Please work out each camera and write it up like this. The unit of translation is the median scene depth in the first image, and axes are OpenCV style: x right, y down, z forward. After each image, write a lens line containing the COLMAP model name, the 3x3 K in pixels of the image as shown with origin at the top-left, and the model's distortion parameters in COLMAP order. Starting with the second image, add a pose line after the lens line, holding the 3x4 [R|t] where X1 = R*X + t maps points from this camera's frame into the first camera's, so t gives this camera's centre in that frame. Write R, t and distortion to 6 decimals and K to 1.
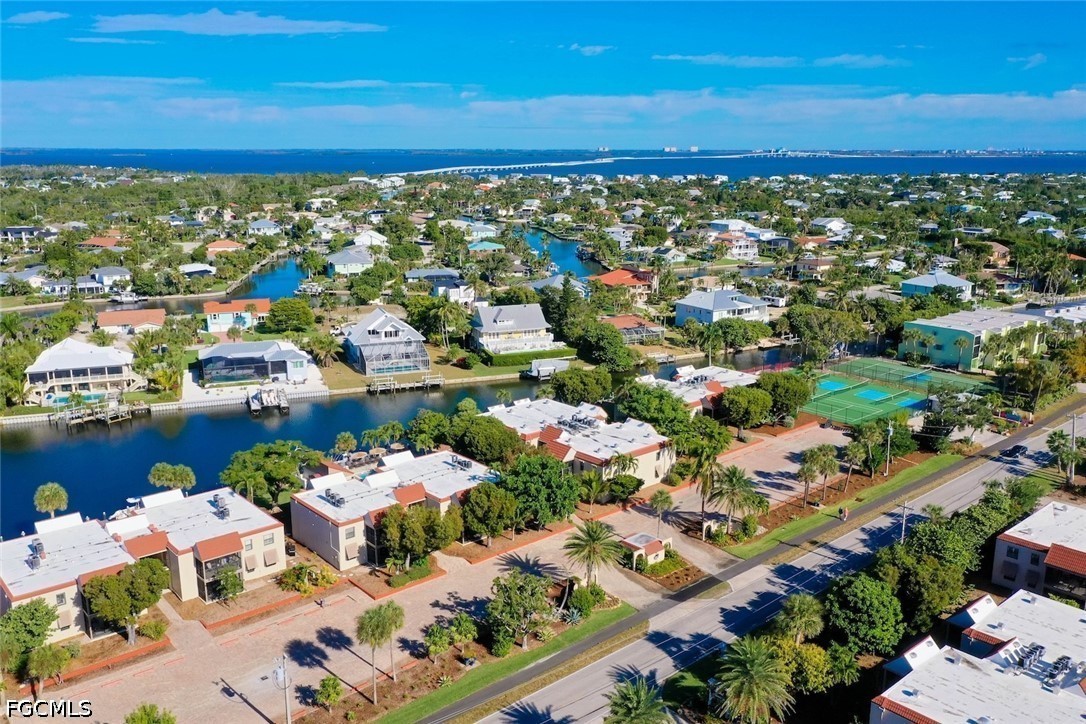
lens RADIAL K [[894.2, 0, 543.0], [0, 894.2, 362.0], [0, 0, 1]] dist [0.000806, -0.007852]
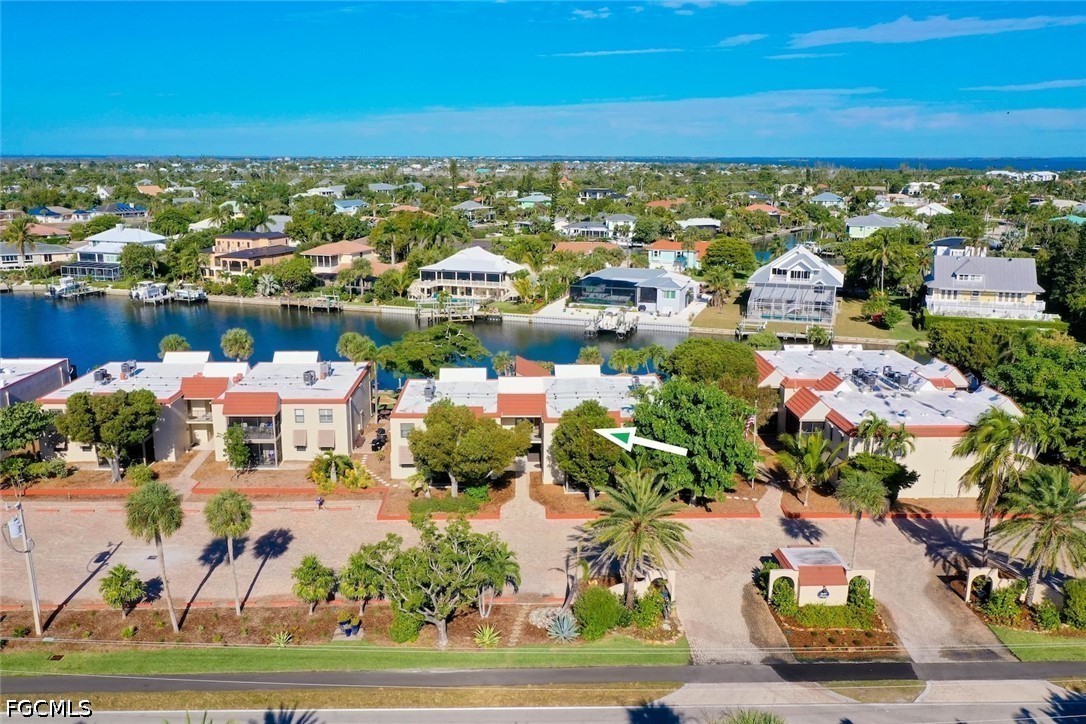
lens RADIAL K [[894.2, 0, 543.0], [0, 894.2, 362.0], [0, 0, 1]] dist [0.000806, -0.007852]
pose [[0.765877, 0.141698, -0.627179, 0.177257], [-0.147532, 0.988118, 0.043087, 0.047681], [0.625832, 0.059529, 0.777682, 0.270211]]
